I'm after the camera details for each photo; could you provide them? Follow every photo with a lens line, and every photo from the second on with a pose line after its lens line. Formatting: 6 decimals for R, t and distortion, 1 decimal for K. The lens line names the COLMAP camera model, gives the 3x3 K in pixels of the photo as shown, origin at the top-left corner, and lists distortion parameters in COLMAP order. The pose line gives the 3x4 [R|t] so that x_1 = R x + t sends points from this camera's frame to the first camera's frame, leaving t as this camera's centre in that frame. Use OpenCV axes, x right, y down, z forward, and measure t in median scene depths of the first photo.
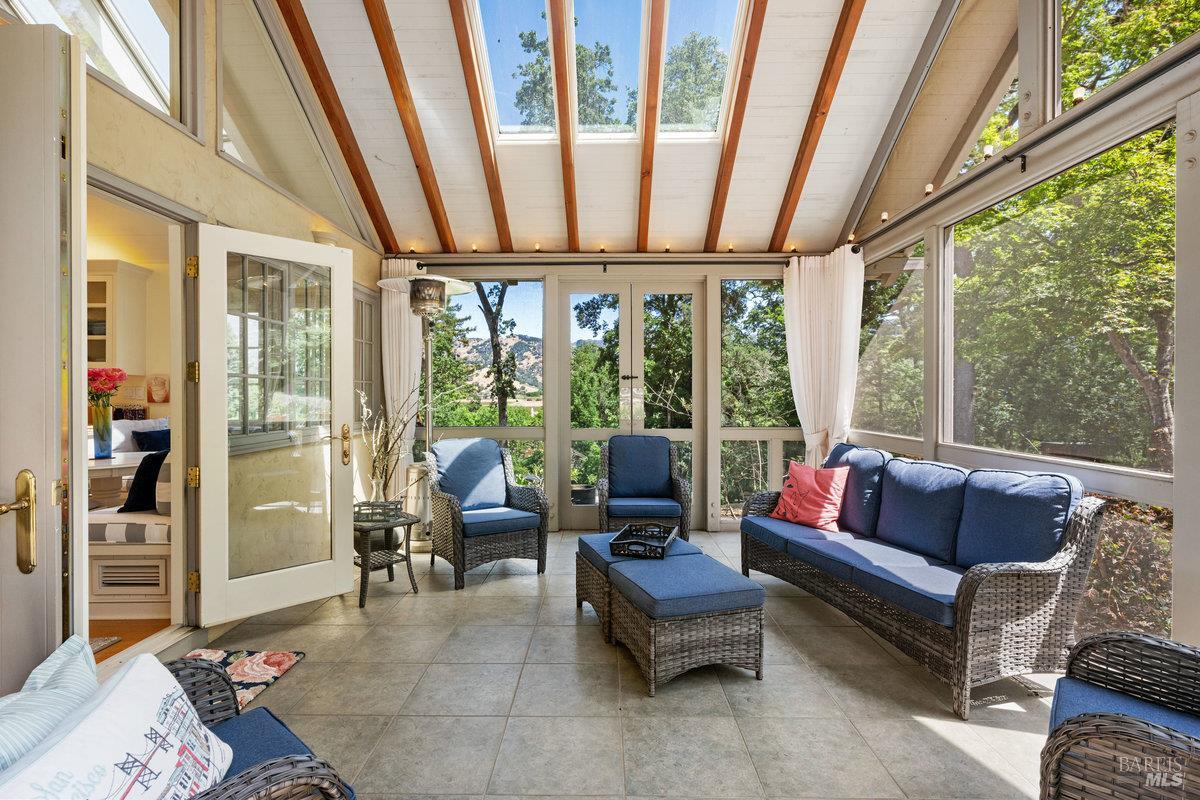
lens RADIAL K [[616.3, 0, 596.7], [0, 616.3, 399.6], [0, 0, 1]] dist [0.007495, 0.000485]
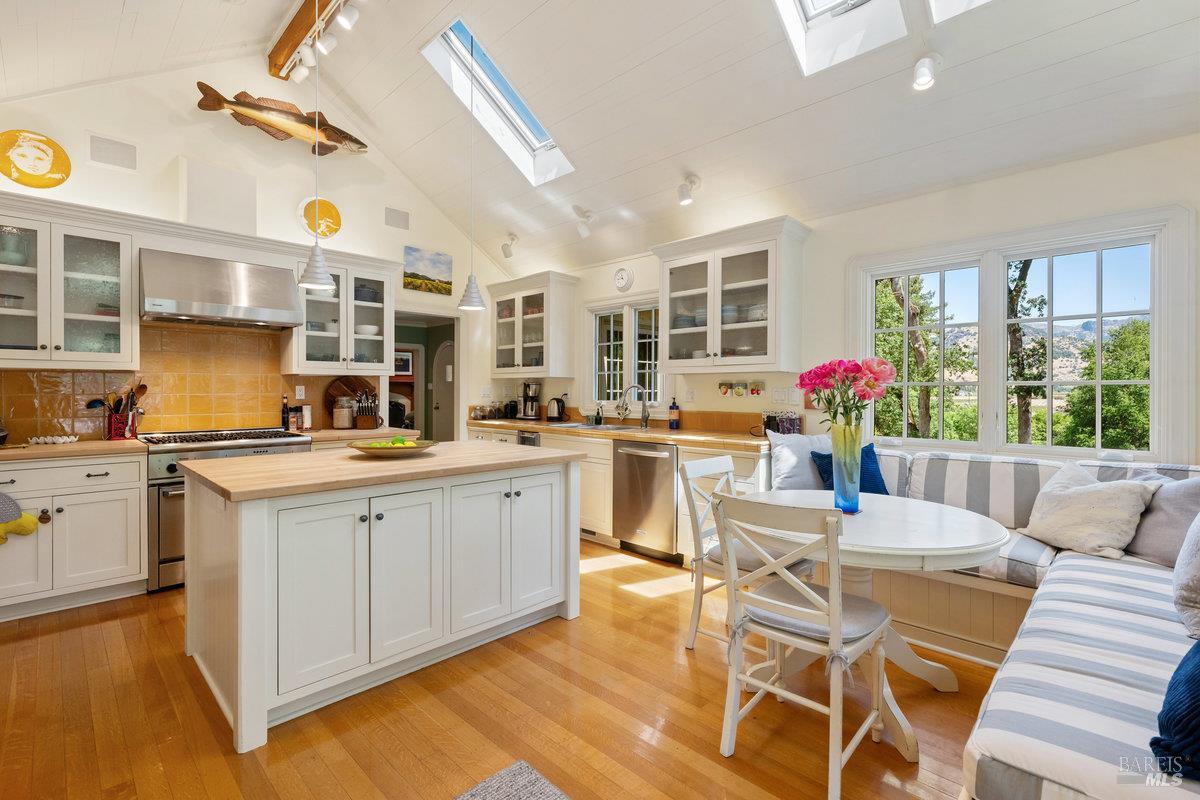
lens RADIAL K [[545.0, 0, 599.1], [0, 545.0, 396.4], [0, 0, 1]] dist [-0.012038, 0.003584]
pose [[0.937451, -0.005651, -0.348070, -0.420702], [0.005095, 0.999984, -0.002512, -0.005792], [0.348079, 0.000581, 0.937465, 0.168998]]
